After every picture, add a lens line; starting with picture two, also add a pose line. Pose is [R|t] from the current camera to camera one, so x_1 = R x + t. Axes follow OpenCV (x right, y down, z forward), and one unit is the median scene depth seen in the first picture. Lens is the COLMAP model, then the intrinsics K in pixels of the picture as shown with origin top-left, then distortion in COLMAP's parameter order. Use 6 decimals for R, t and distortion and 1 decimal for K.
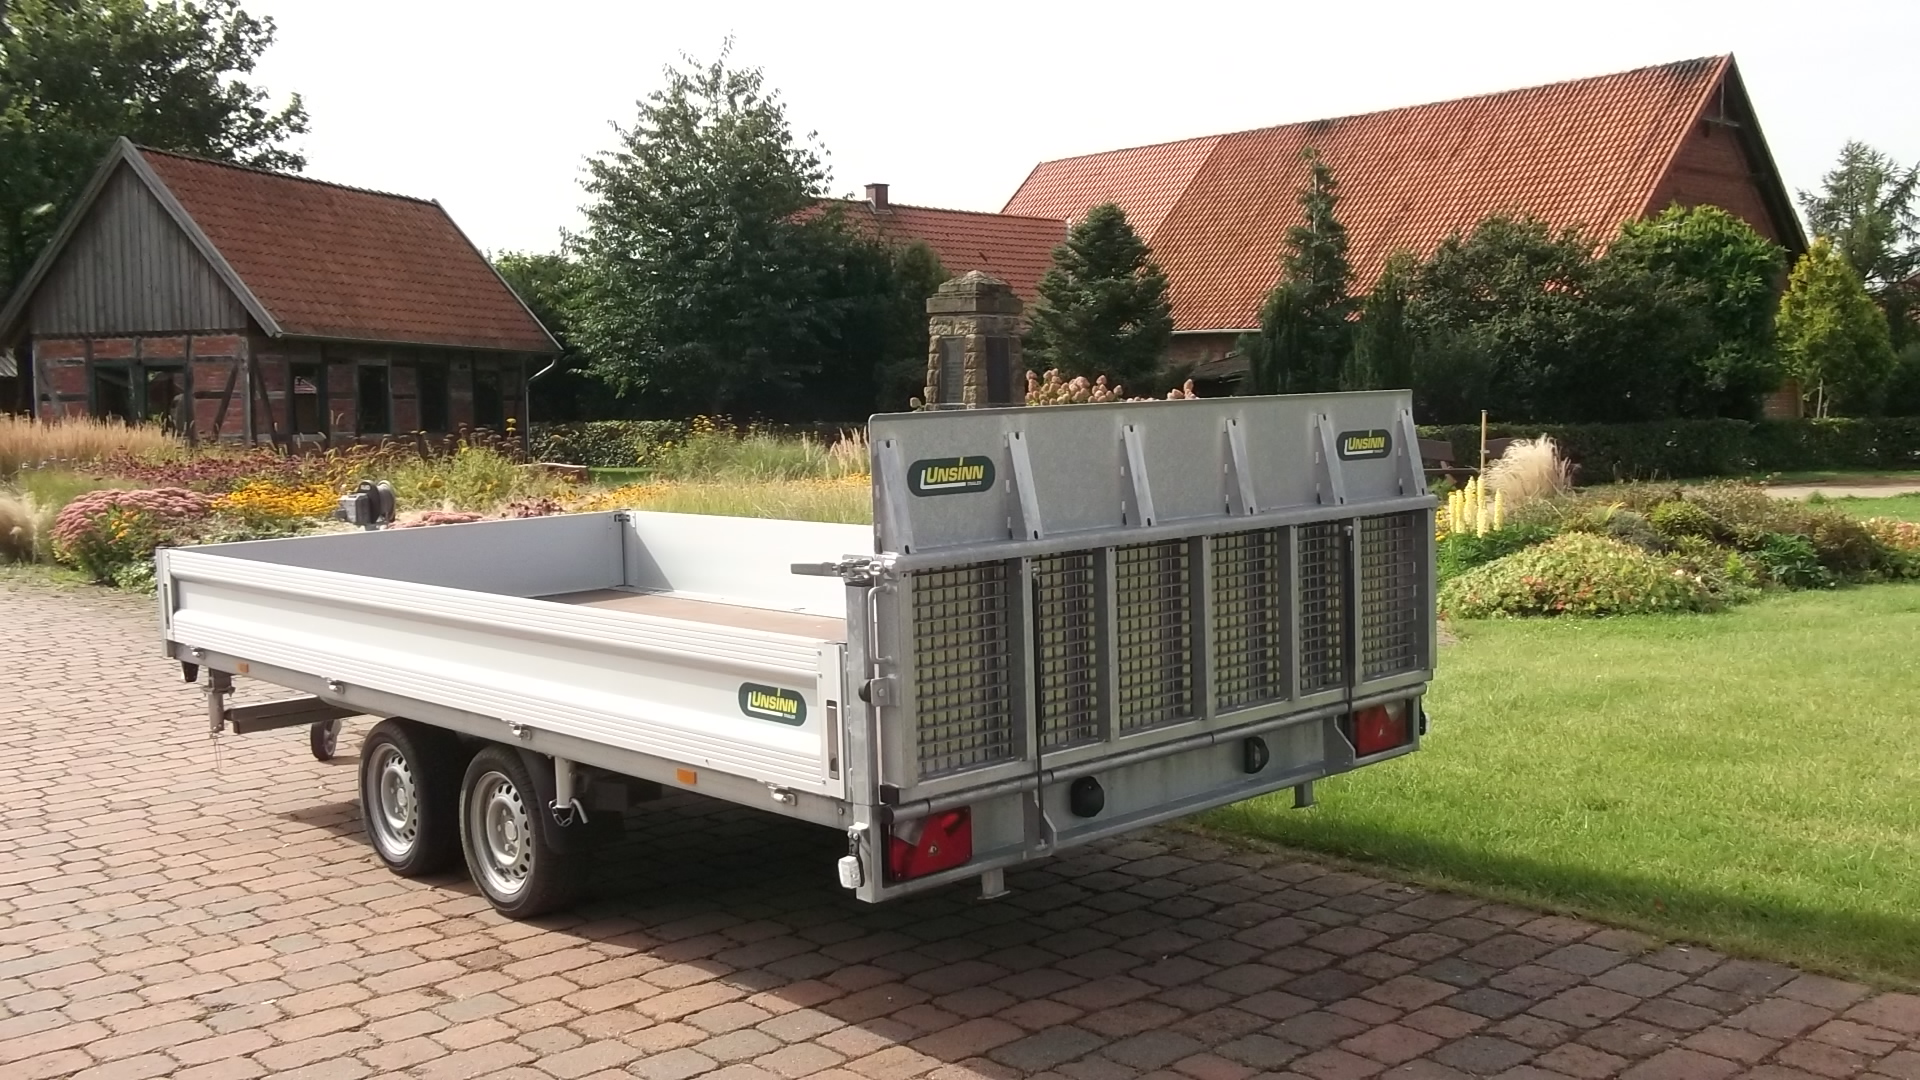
lens RADIAL K [[1811.5, 0, 978.6], [0, 1811.5, 542.0], [0, 0, 1]] dist [0.015306, 0.003962]
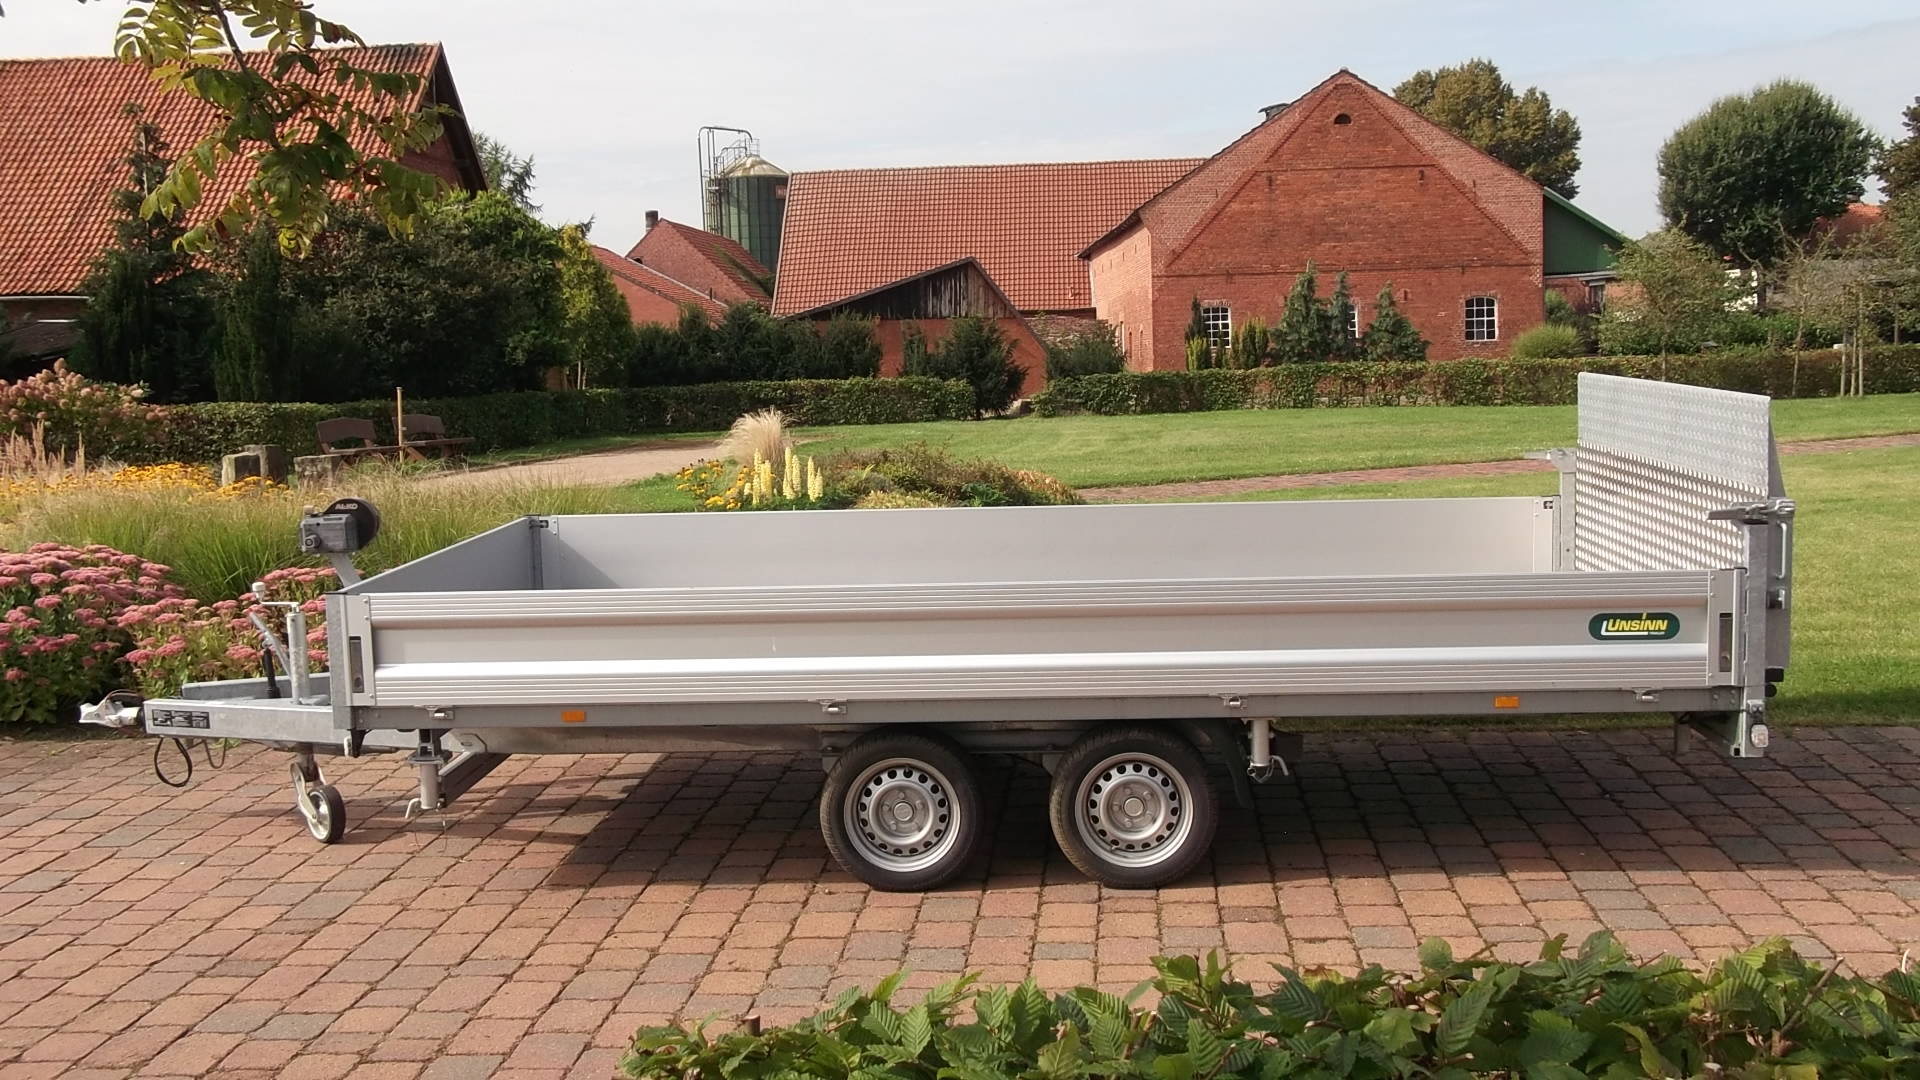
lens RADIAL K [[1811.5, 0, 978.6], [0, 1811.5, 542.0], [0, 0, 1]] dist [0.015306, 0.003962]
pose [[0.721039, -0.077791, 0.688513, -0.105465], [0.067706, 0.996833, 0.041722, -0.004344], [-0.689578, 0.016533, 0.724023, 0.031257]]
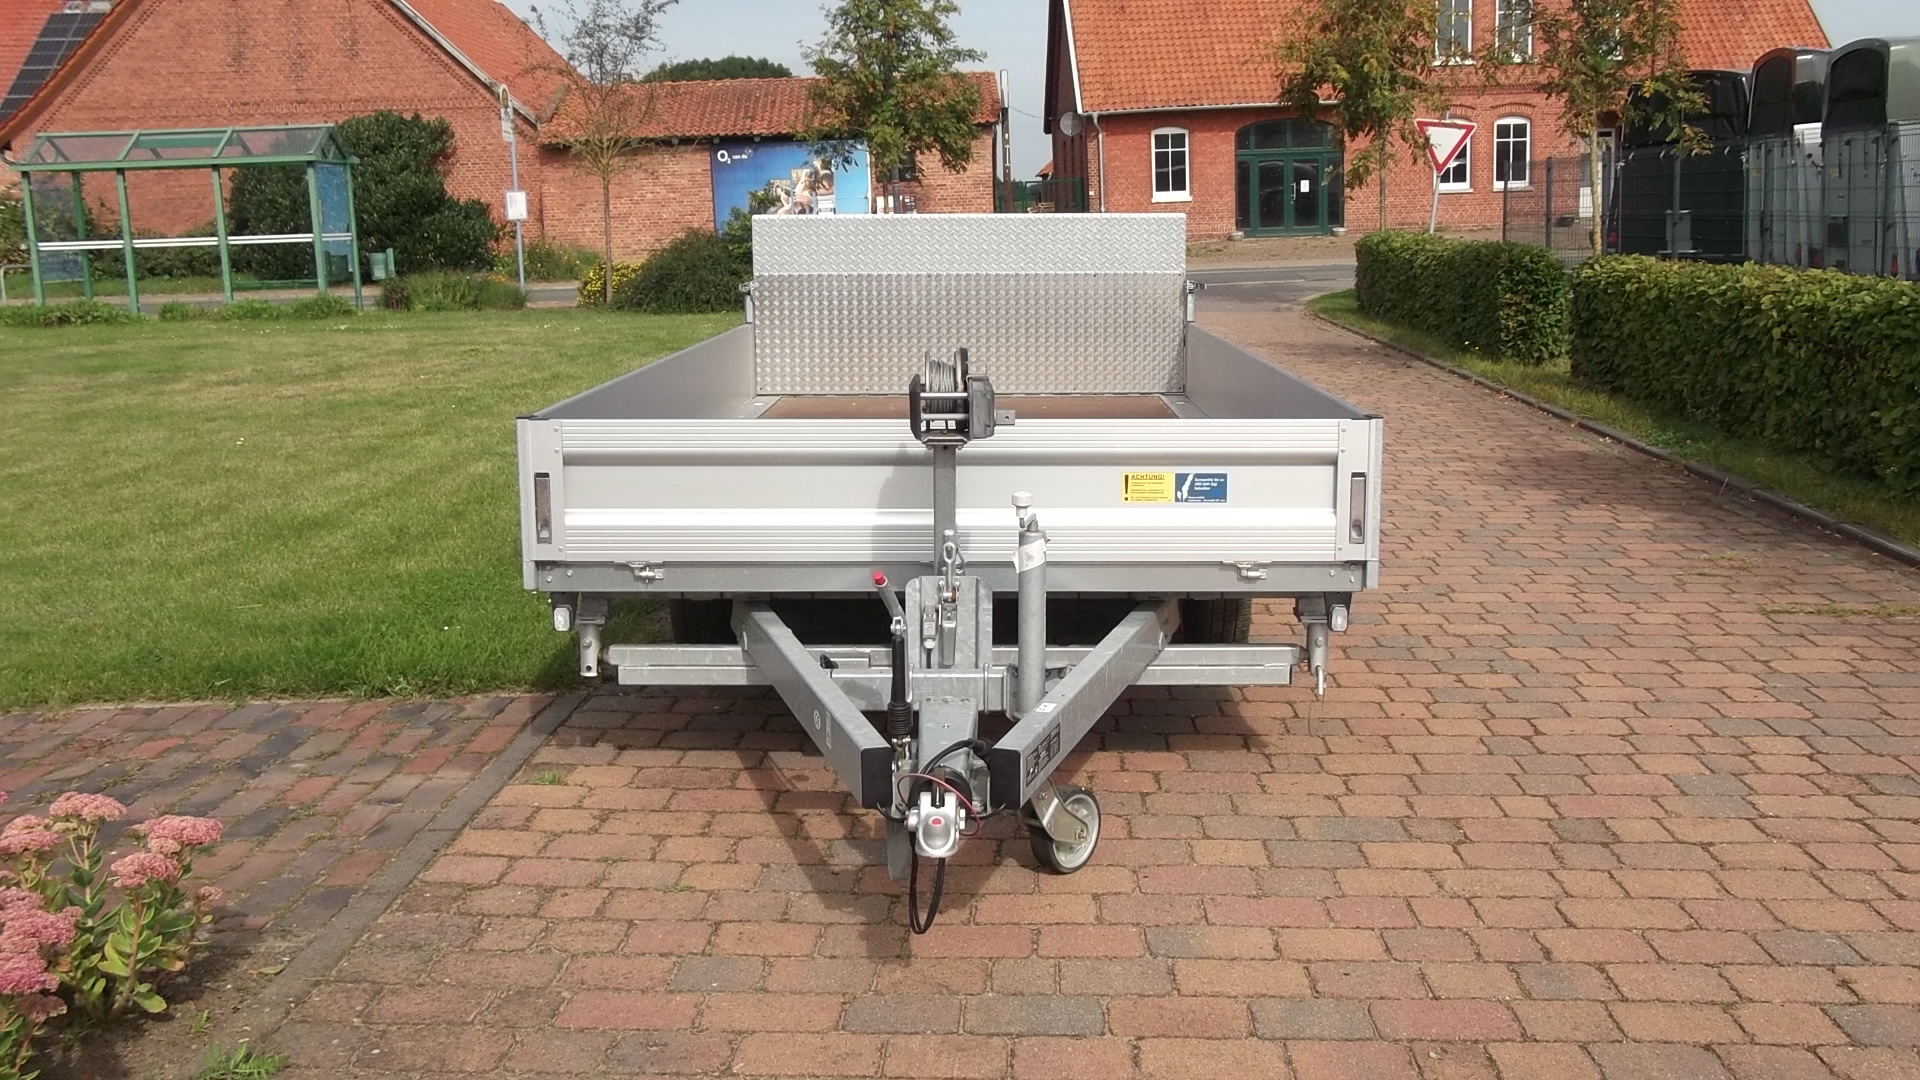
lens RADIAL K [[1811.5, 0, 978.6], [0, 1811.5, 542.0], [0, 0, 1]] dist [0.015306, 0.003962]
pose [[-0.717074, -0.090758, 0.691063, -0.105196], [0.087559, 0.971902, 0.218495, -0.013736], [-0.691476, 0.217186, -0.688979, 0.204645]]
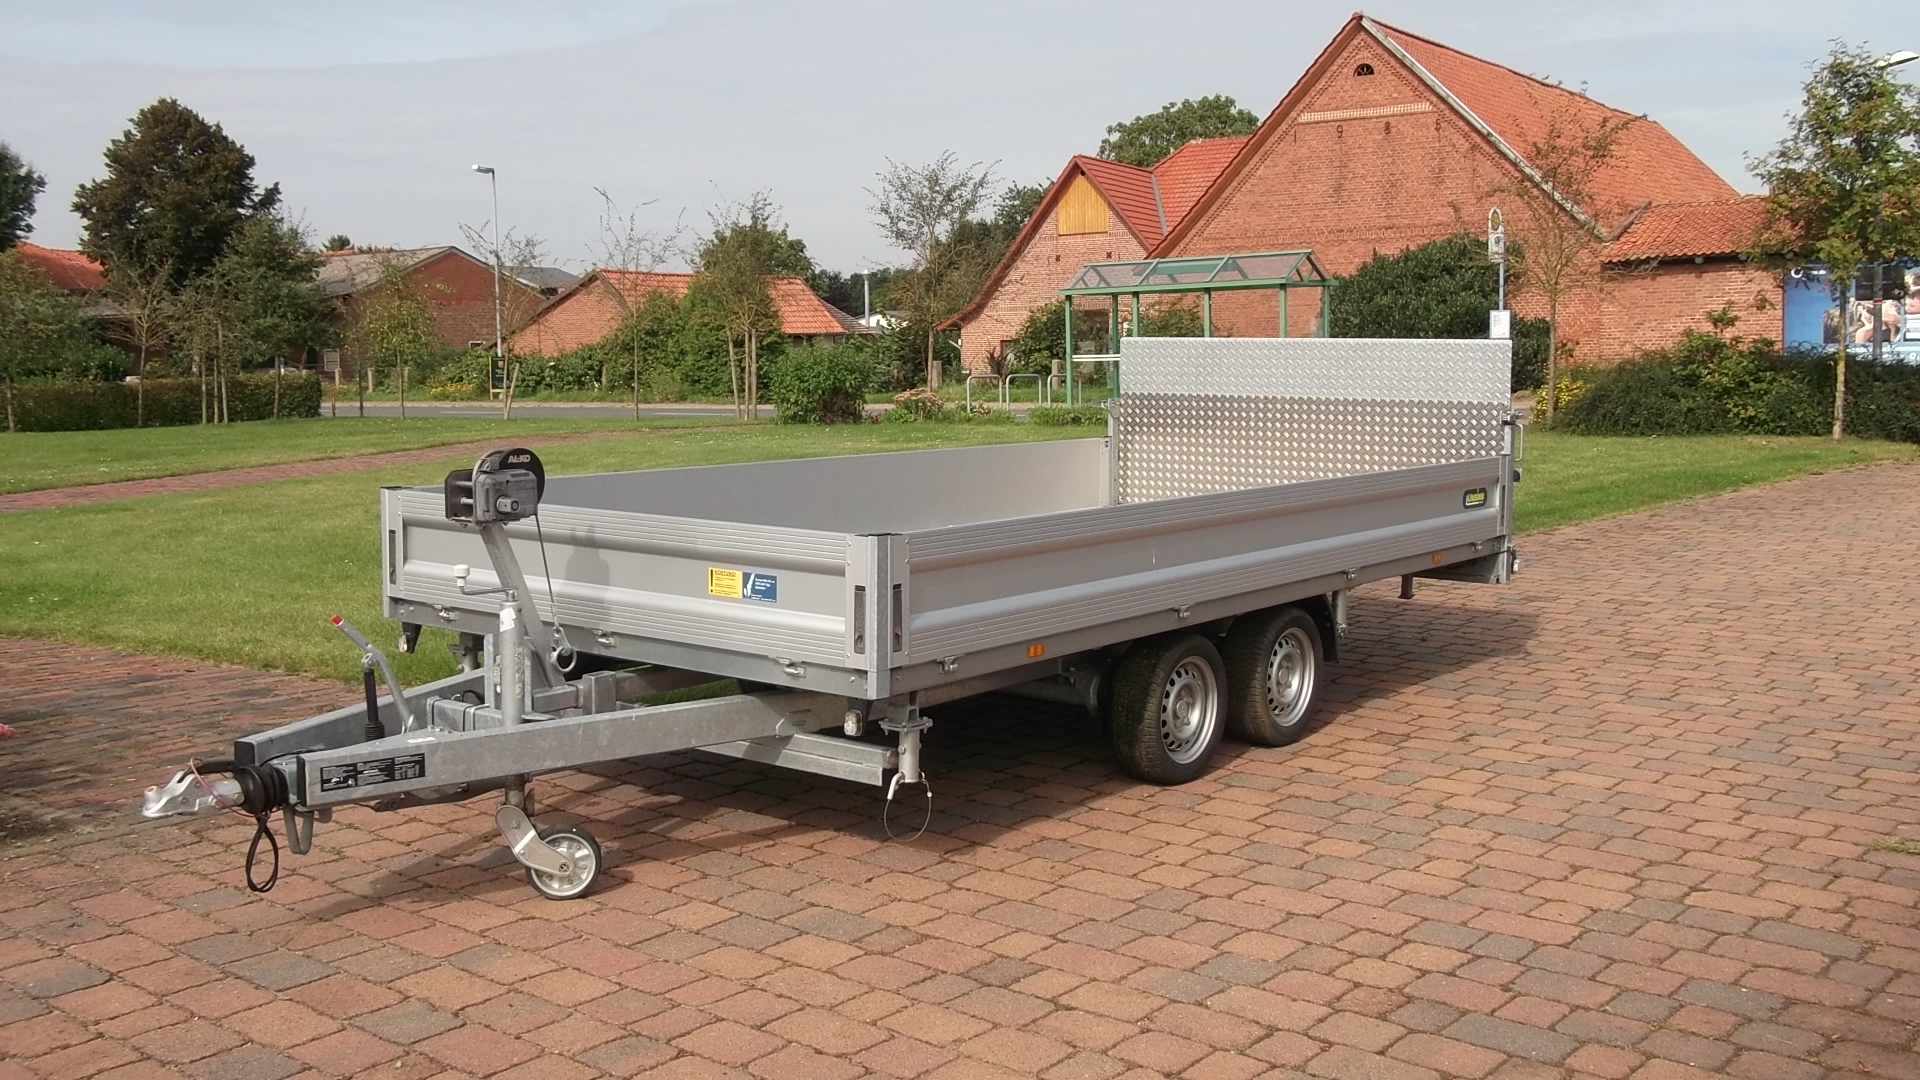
lens RADIAL K [[1811.5, 0, 978.6], [0, 1811.5, 542.0], [0, 0, 1]] dist [0.015306, 0.003962]
pose [[-0.160851, -0.084354, 0.983367, -0.147210], [0.087458, 0.991203, 0.099332, -0.007450], [-0.983096, 0.101981, -0.152059, 0.141919]]
